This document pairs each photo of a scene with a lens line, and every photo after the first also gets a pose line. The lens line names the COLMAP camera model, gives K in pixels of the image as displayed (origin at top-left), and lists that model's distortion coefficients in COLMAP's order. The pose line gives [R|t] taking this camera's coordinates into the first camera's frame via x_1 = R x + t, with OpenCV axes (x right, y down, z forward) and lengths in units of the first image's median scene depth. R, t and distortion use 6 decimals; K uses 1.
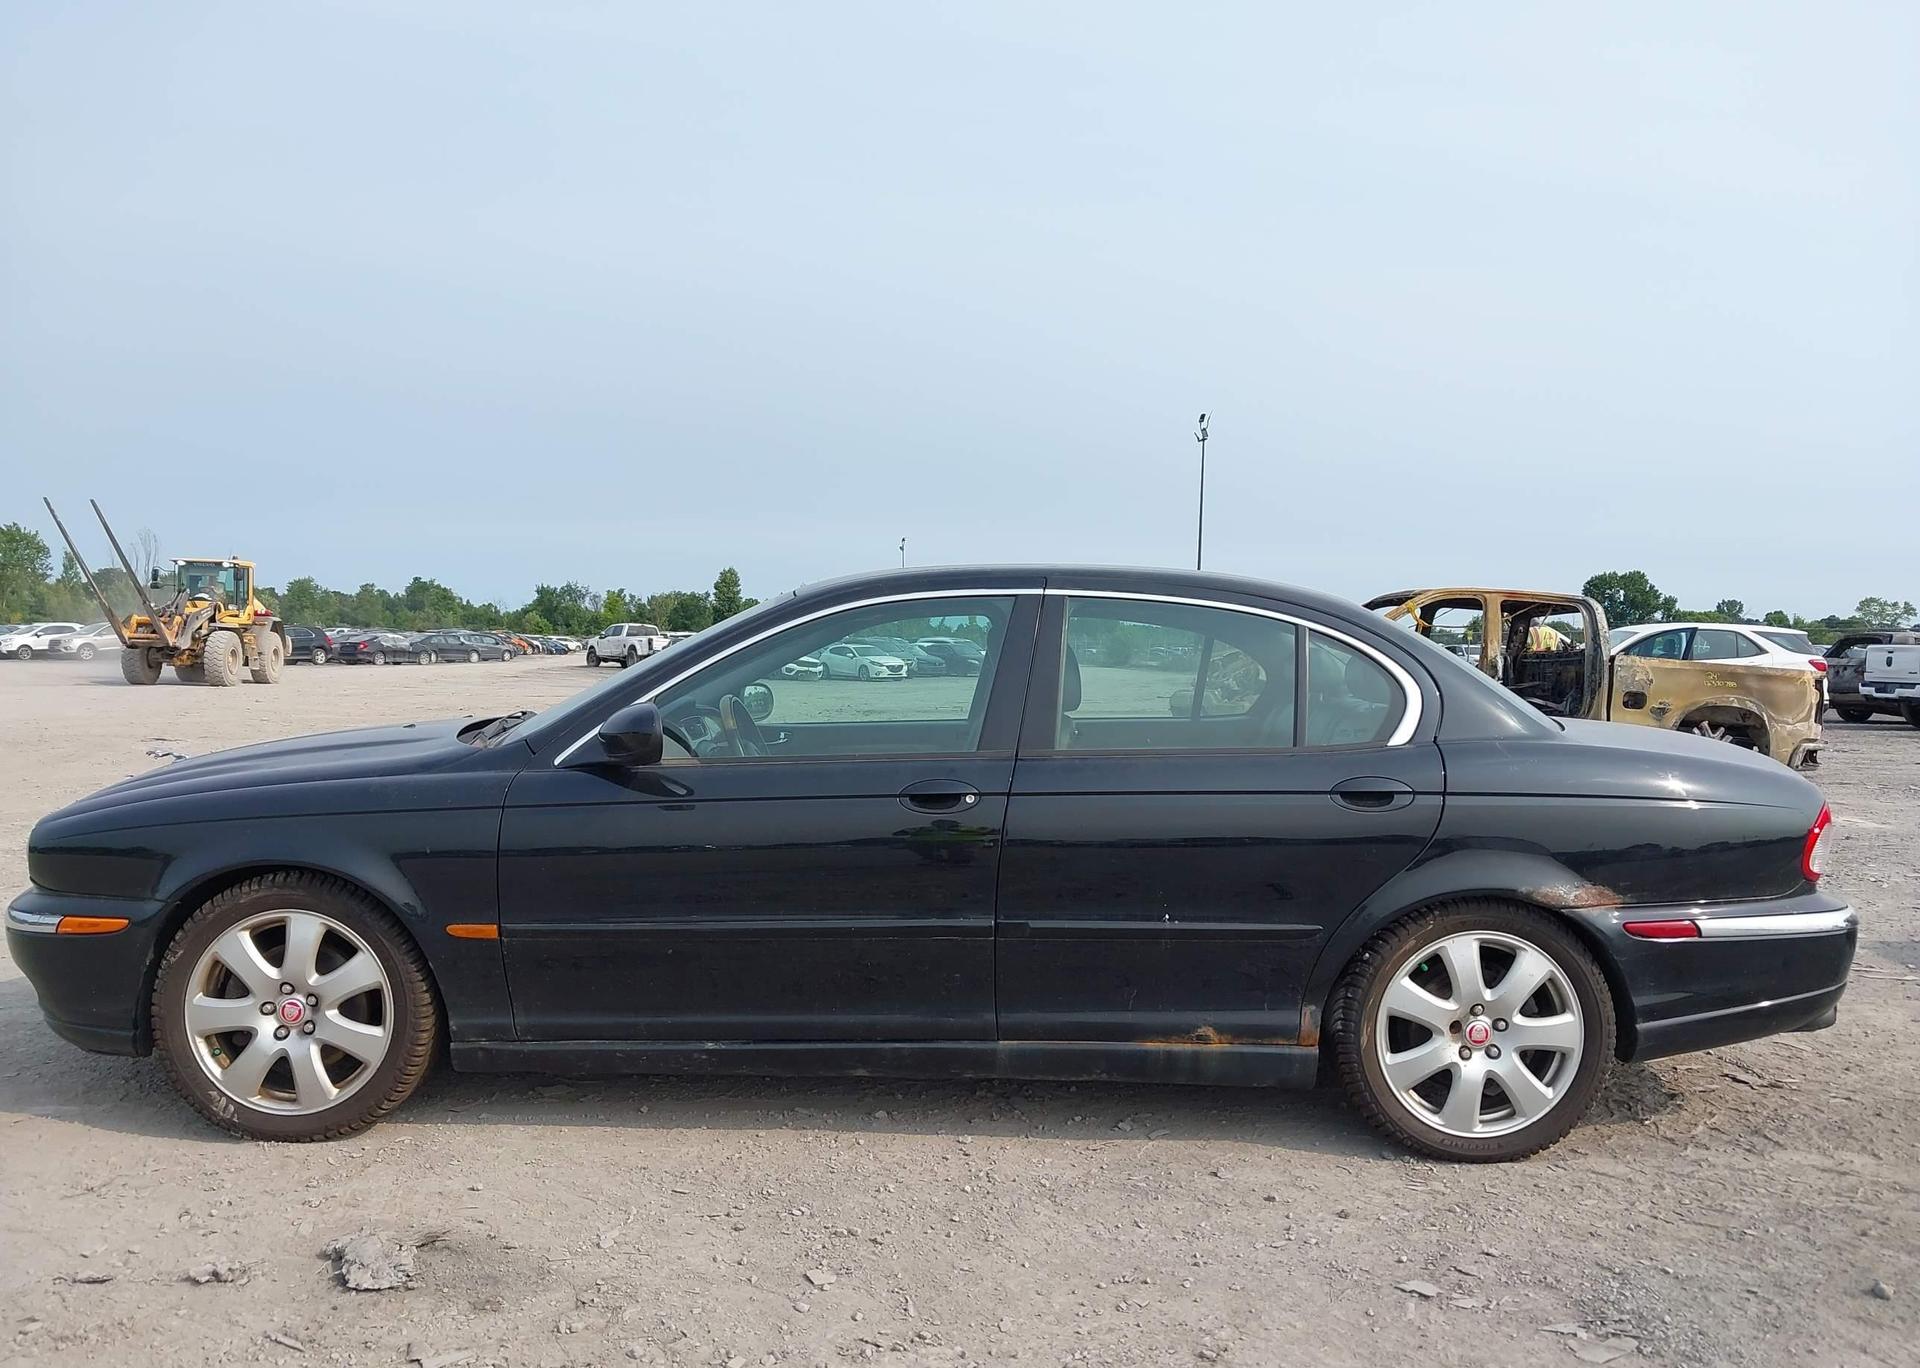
lens RADIAL K [[1533.4, 0, 954.6], [0, 1533.4, 695.4], [0, 0, 1]] dist [0.053888, -0.099884]
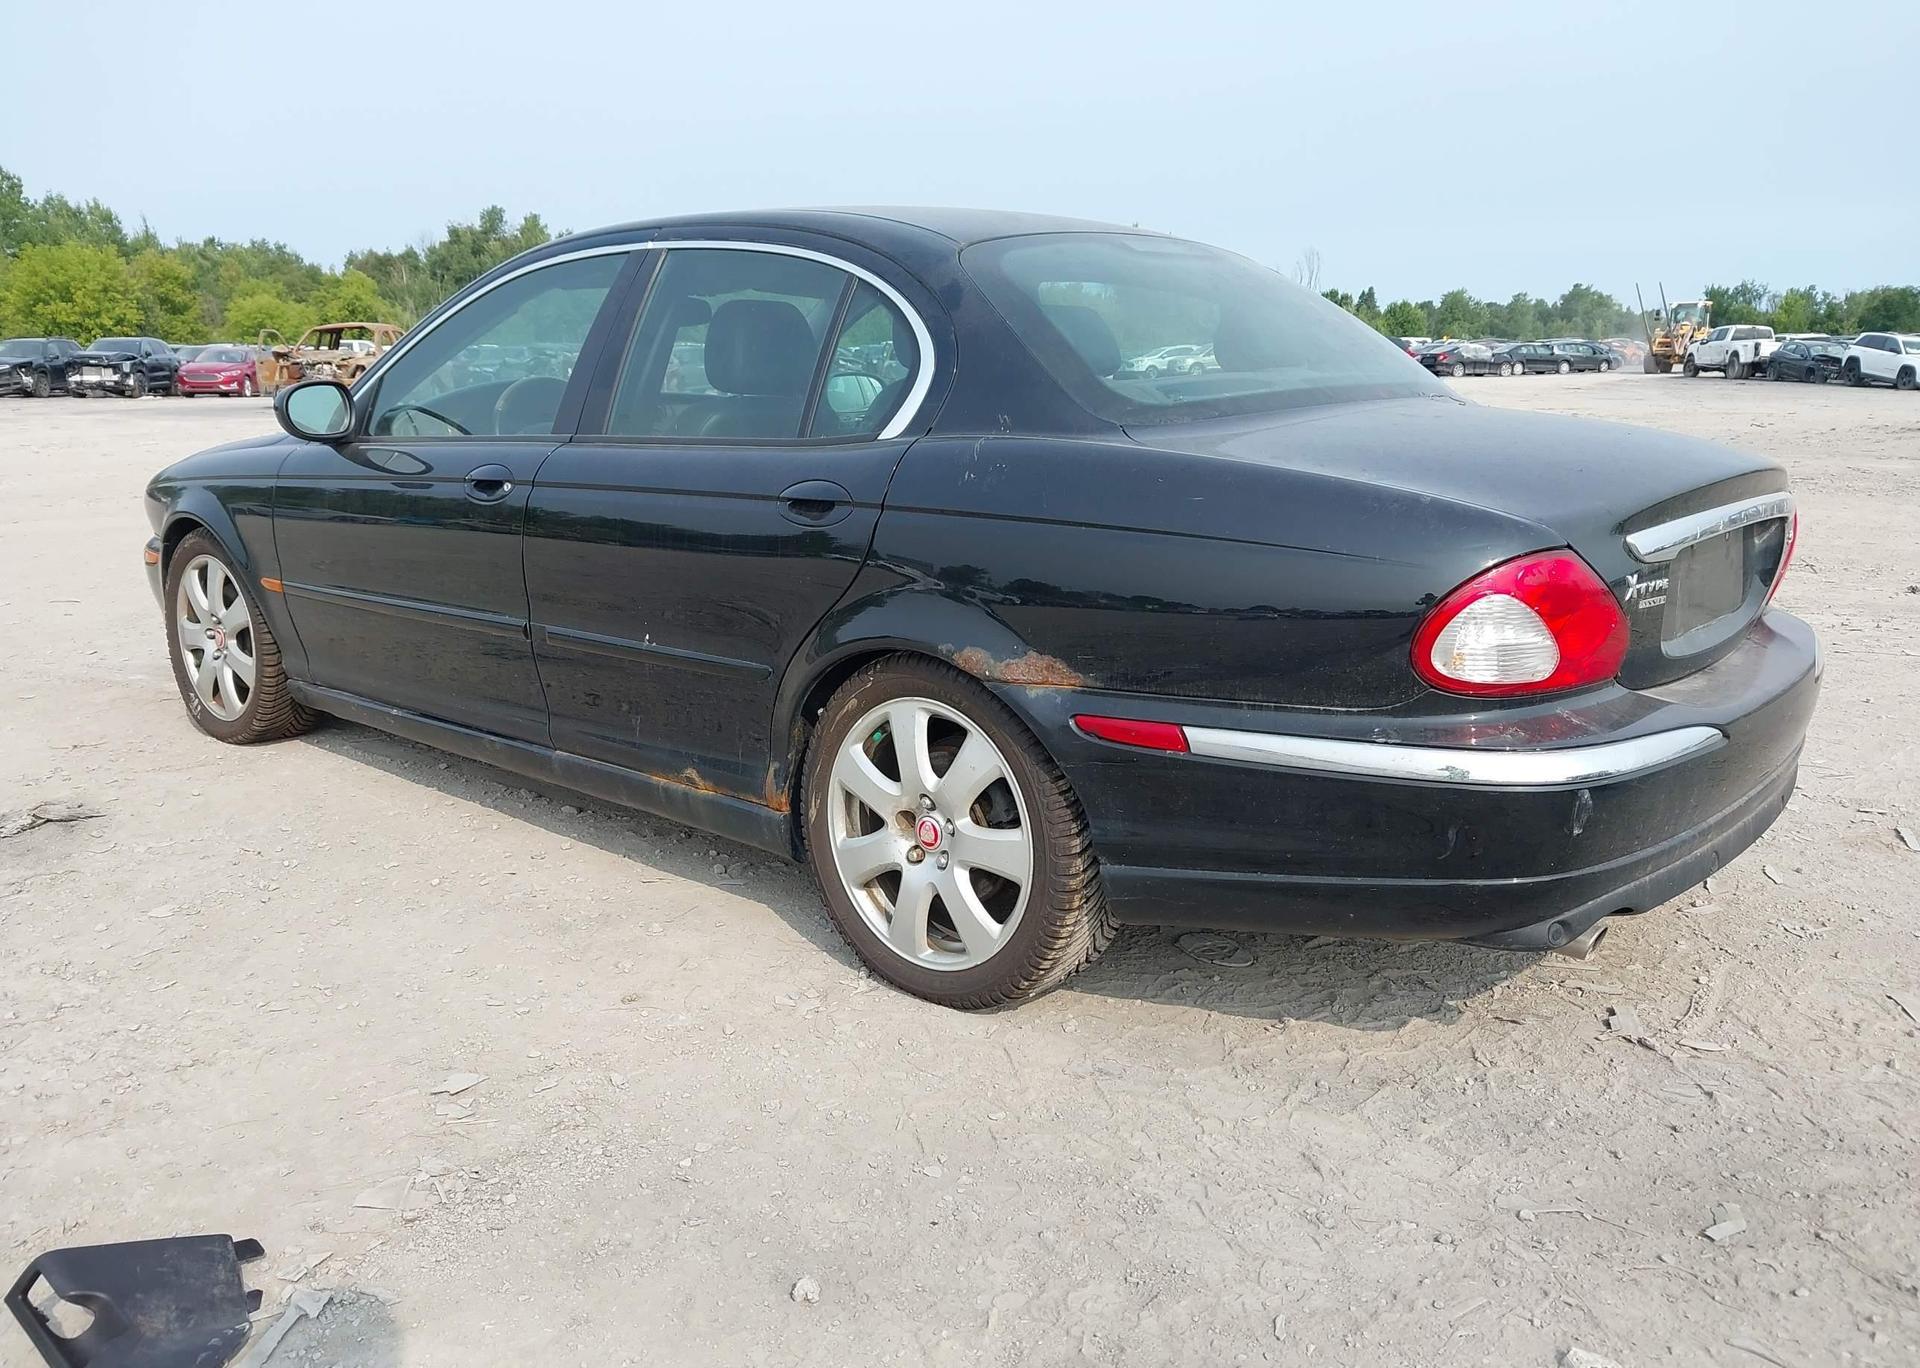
lens RADIAL K [[1533.4, 0, 946.0], [0, 1533.4, 696.6], [0, 0, 1]] dist [0.053888, -0.099884]
pose [[0.747731, 0.128498, -0.651450, 0.816530], [-0.007580, 0.982684, 0.185134, 0.017513], [0.663959, -0.133492, 0.735757, 0.470070]]
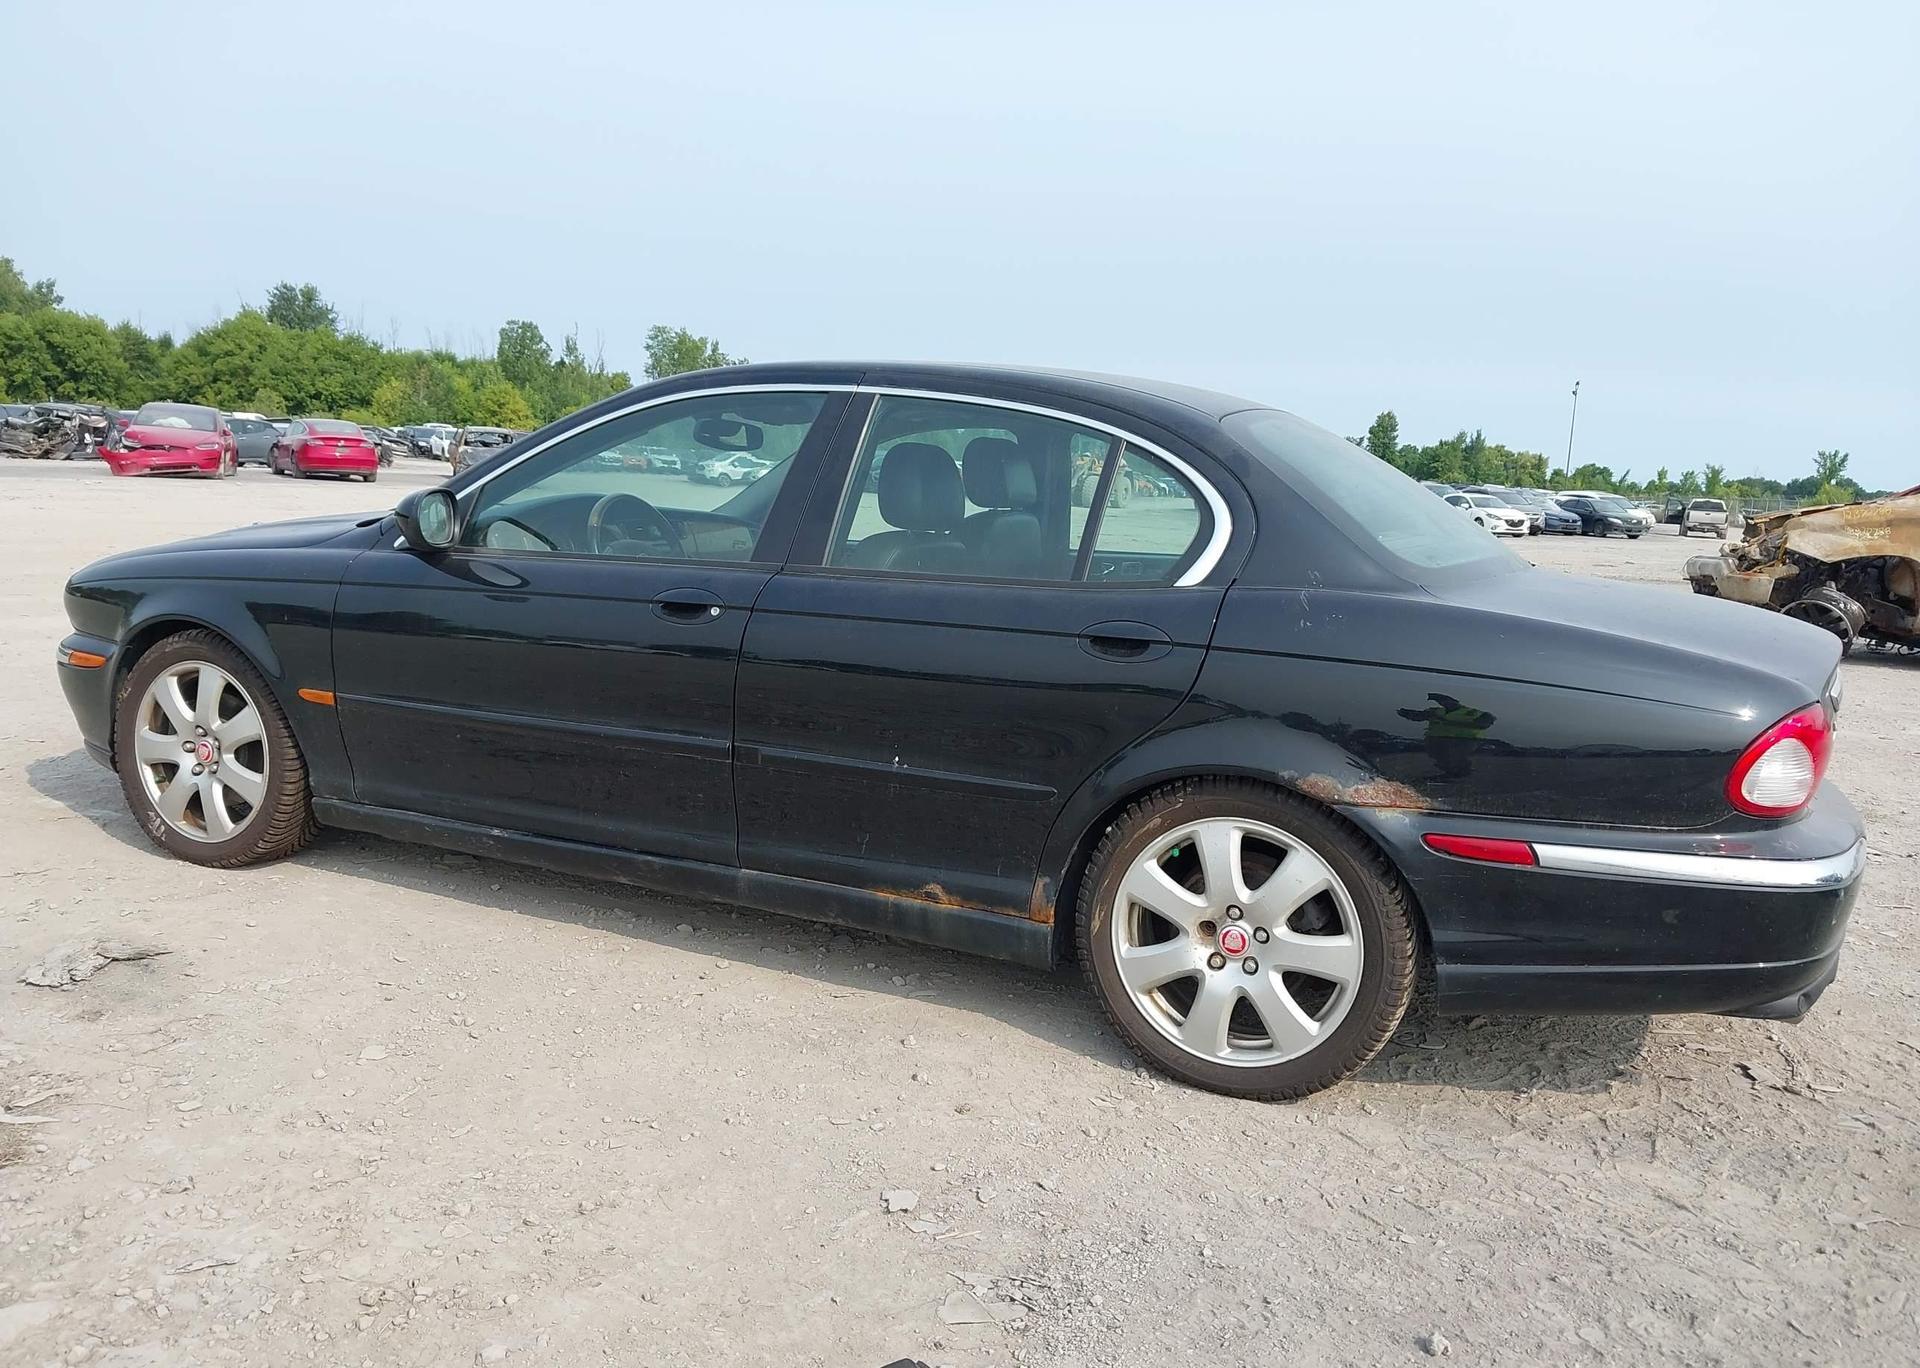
lens RADIAL K [[1533.4, 0, 955.2], [0, 1533.4, 686.0], [0, 0, 1]] dist [0.053888, -0.099884]
pose [[0.910274, 0.096102, -0.402698, 0.520475], [-0.057812, 0.992661, 0.106212, 0.005282], [0.409950, -0.073402, 0.909150, 0.201642]]
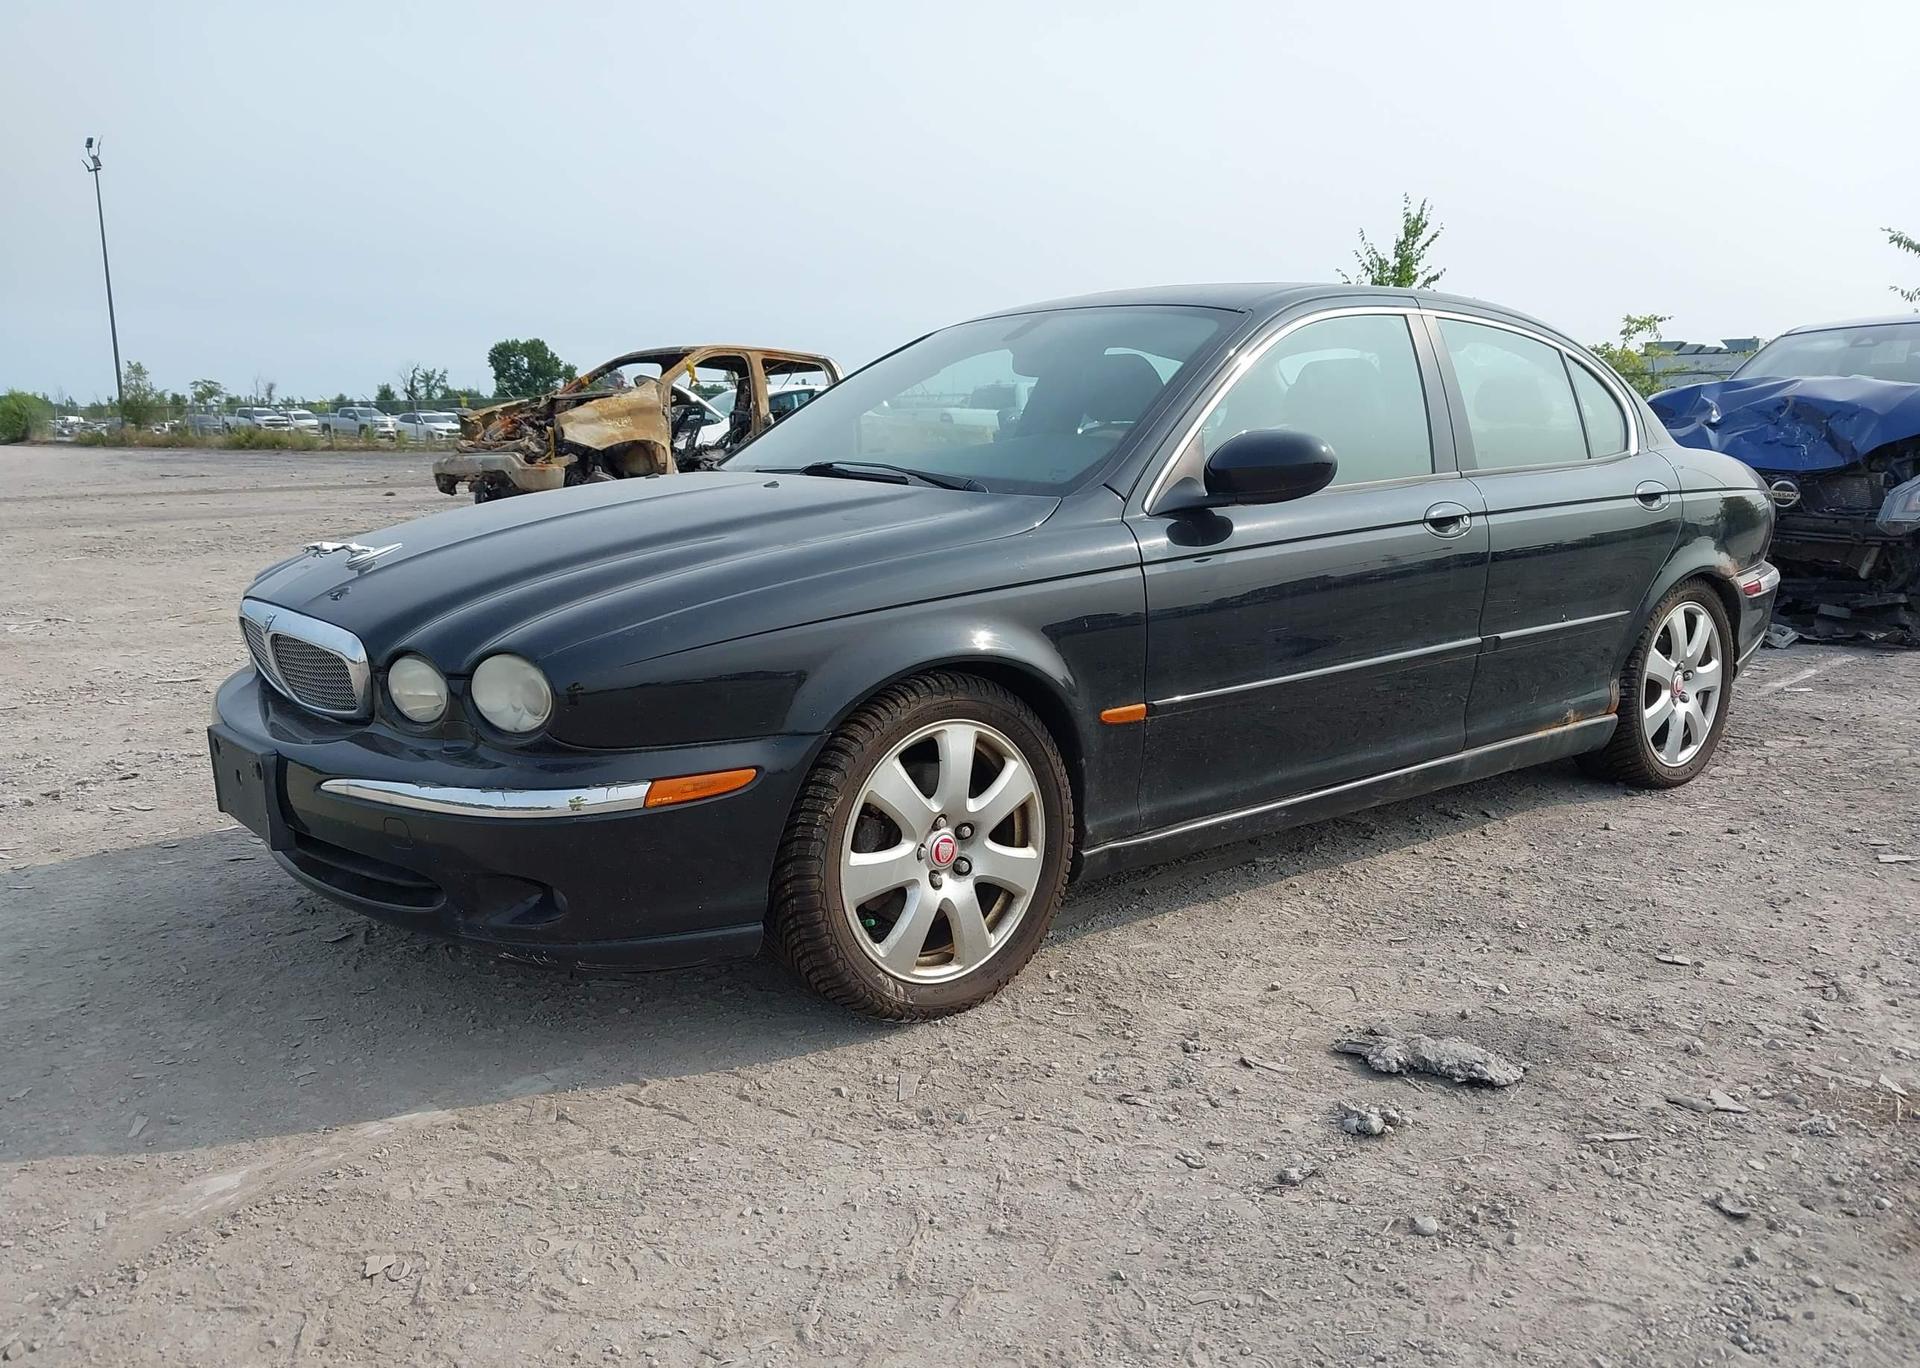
lens RADIAL K [[1533.4, 0, 977.9], [0, 1533.4, 689.0], [0, 0, 1]] dist [0.053888, -0.099884]
pose [[0.760397, -0.128238, 0.636672, -0.890814], [0.035786, 0.987096, 0.156081, 0.006980], [-0.648472, -0.095899, 0.755174, 0.421524]]
